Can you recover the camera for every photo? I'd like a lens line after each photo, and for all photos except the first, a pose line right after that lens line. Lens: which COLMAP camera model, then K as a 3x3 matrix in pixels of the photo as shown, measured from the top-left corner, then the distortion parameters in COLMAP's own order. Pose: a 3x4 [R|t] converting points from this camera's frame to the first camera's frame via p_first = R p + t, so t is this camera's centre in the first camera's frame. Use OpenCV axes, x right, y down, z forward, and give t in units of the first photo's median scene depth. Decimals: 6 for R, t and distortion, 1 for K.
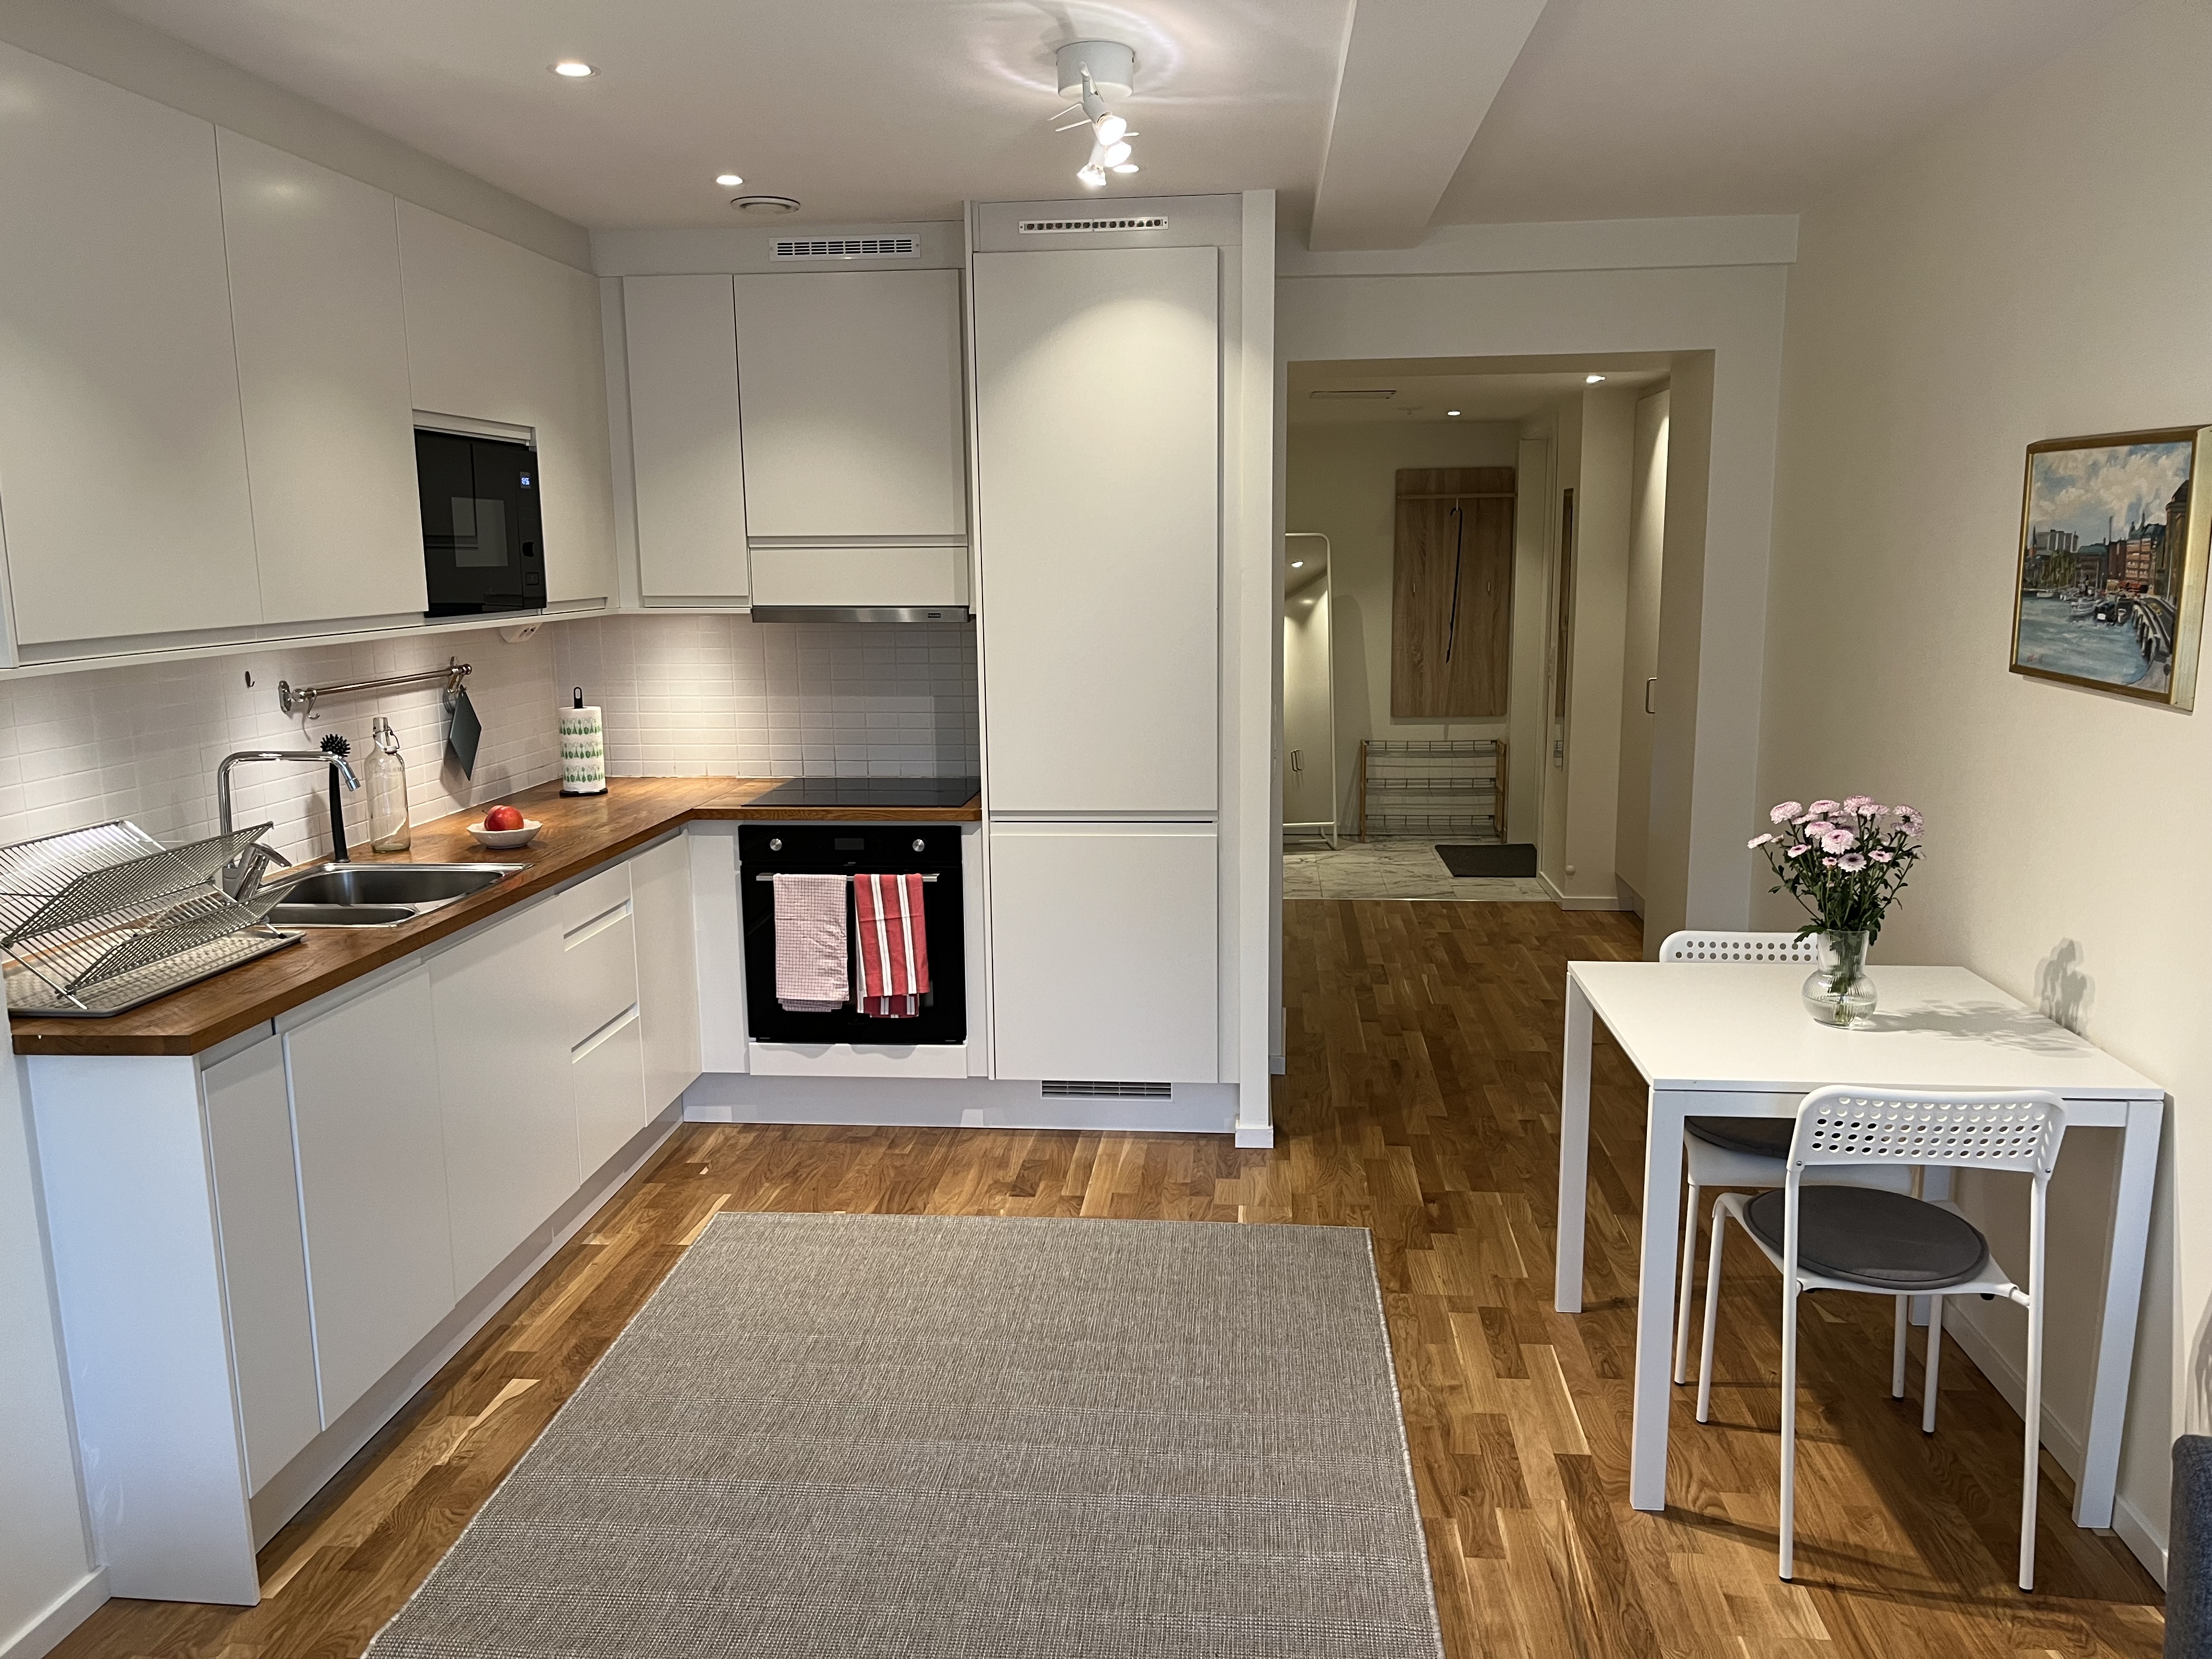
lens RADIAL K [[1691.1, 0, 1113.3], [0, 1691.1, 838.1], [0, 0, 1]] dist [0.053884, -0.014598]
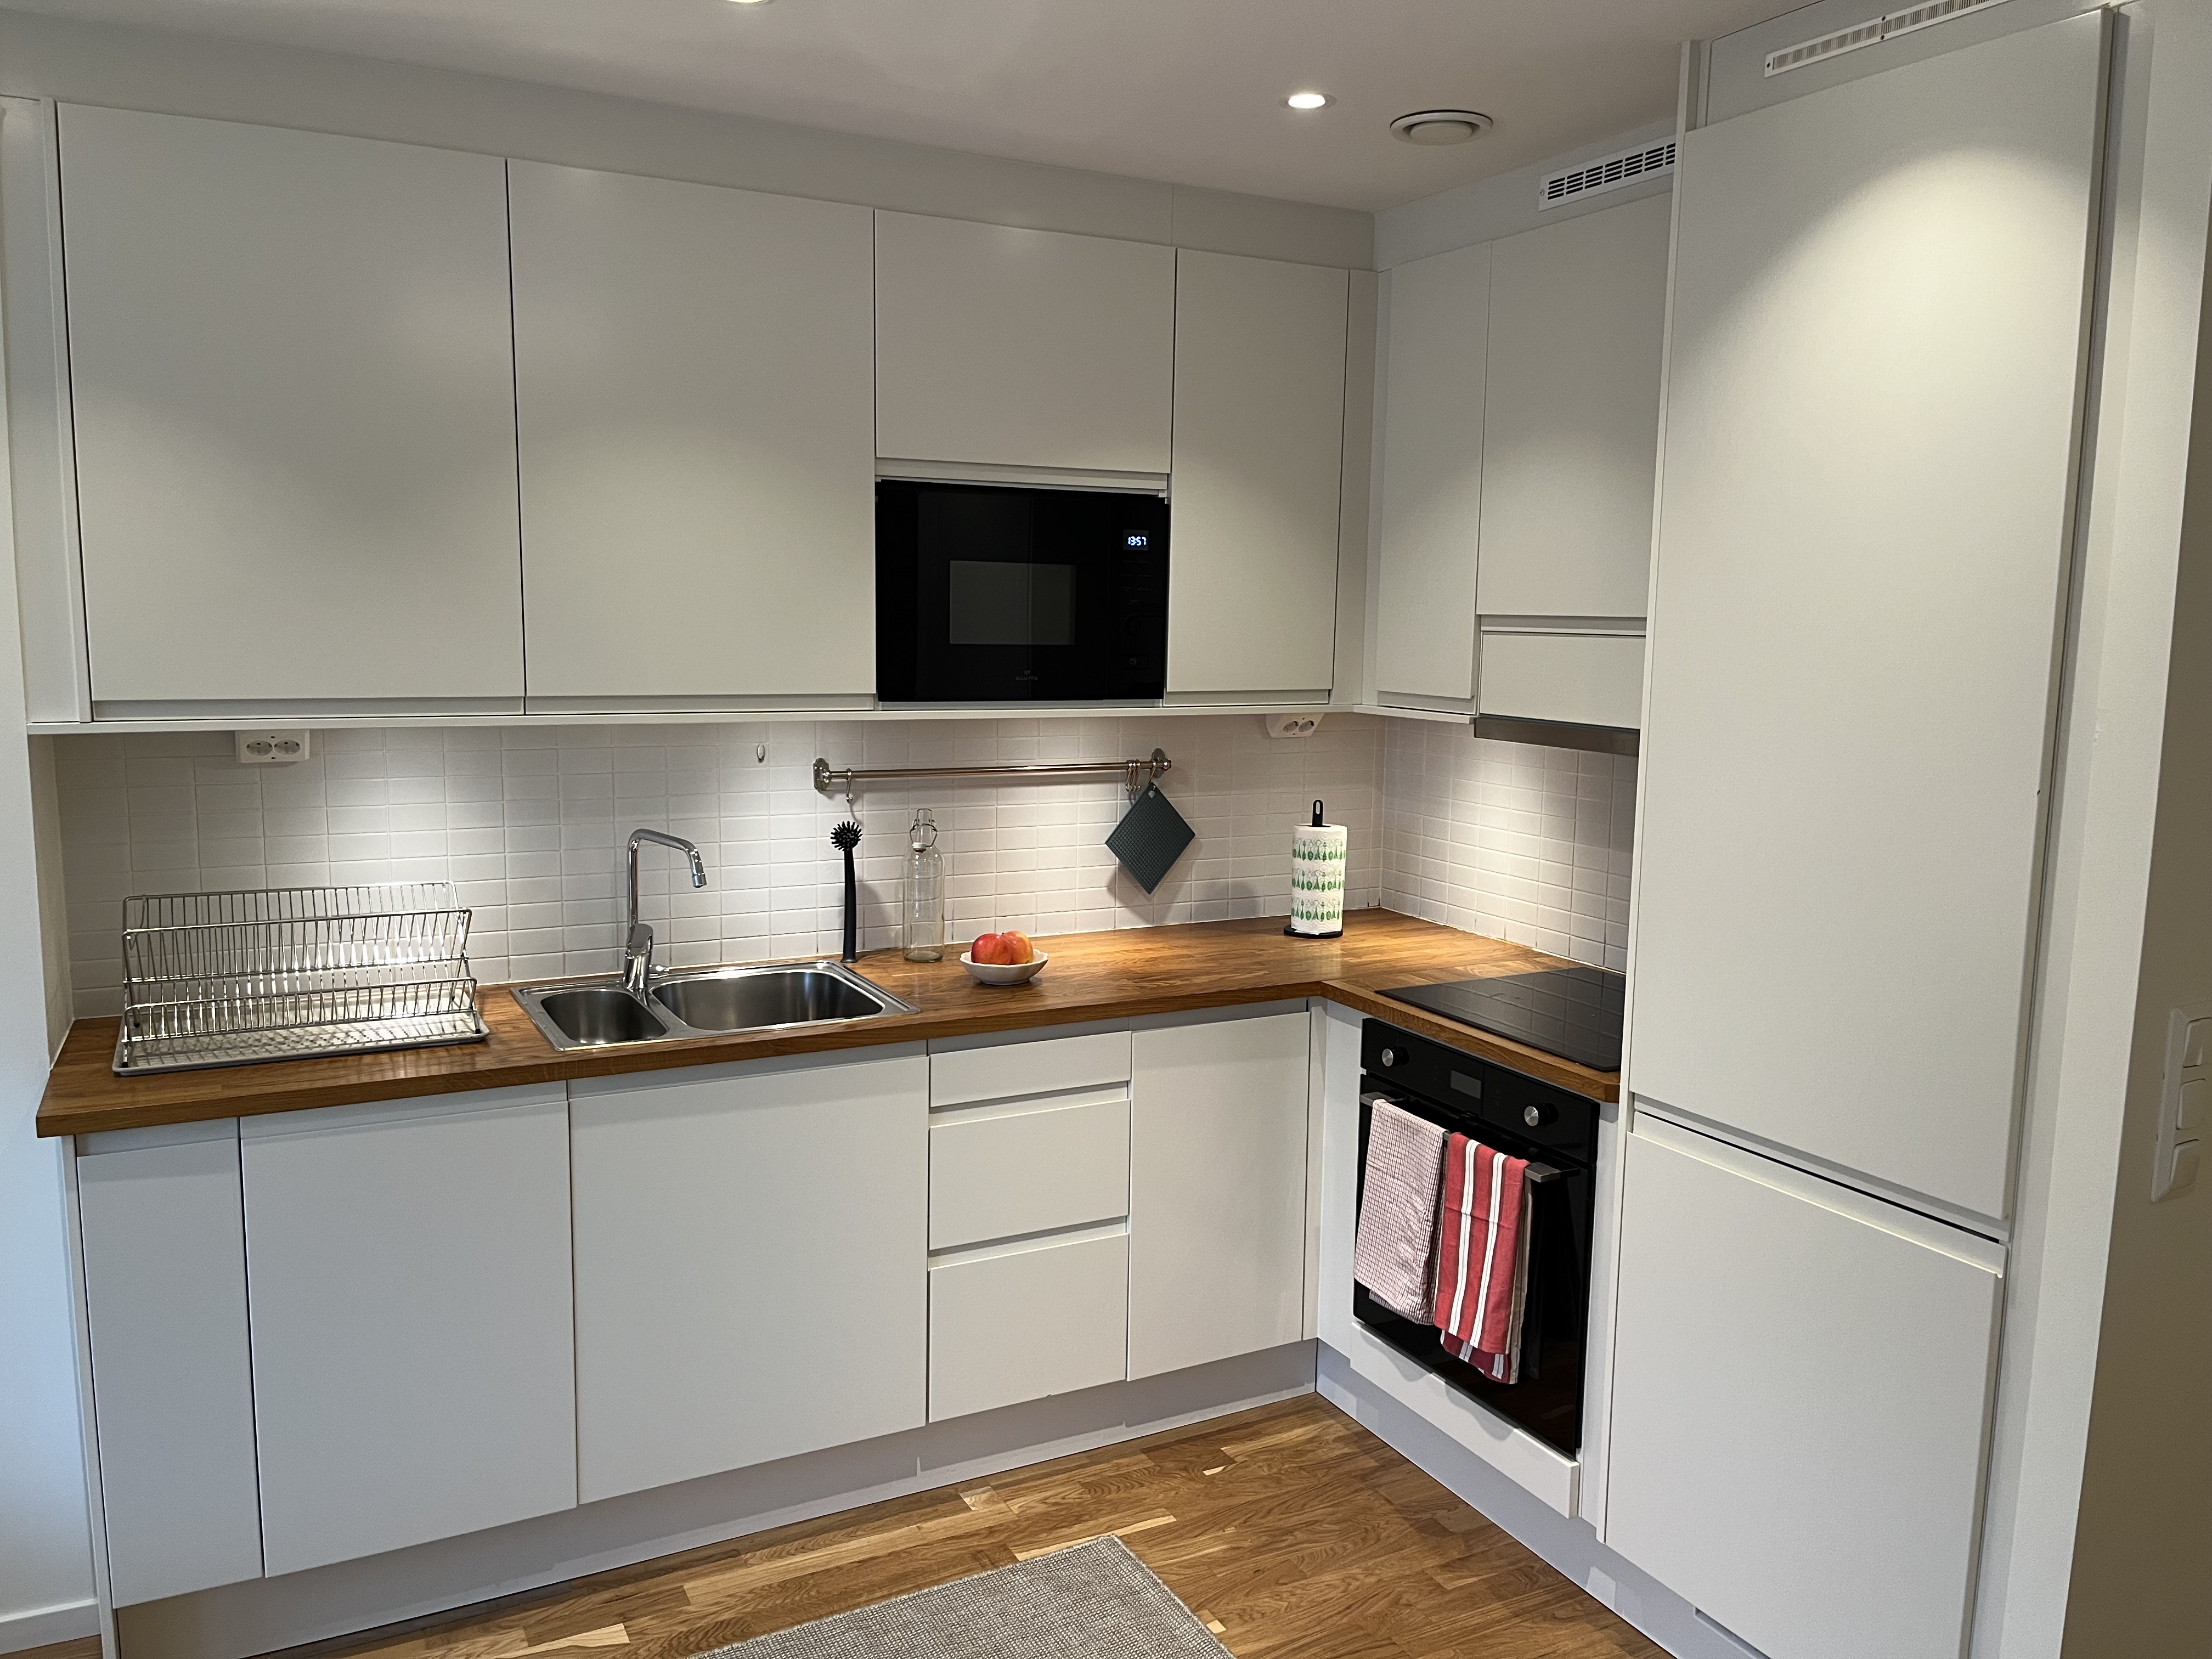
lens RADIAL K [[1691.1, 0, 1107.1], [0, 1691.1, 833.7], [0, 0, 1]] dist [0.053884, -0.014598]
pose [[0.540562, 0.135884, -0.830258, 0.344618], [-0.168081, 0.984418, 0.051681, -0.117572], [0.824343, 0.111614, 0.554978, 0.586461]]
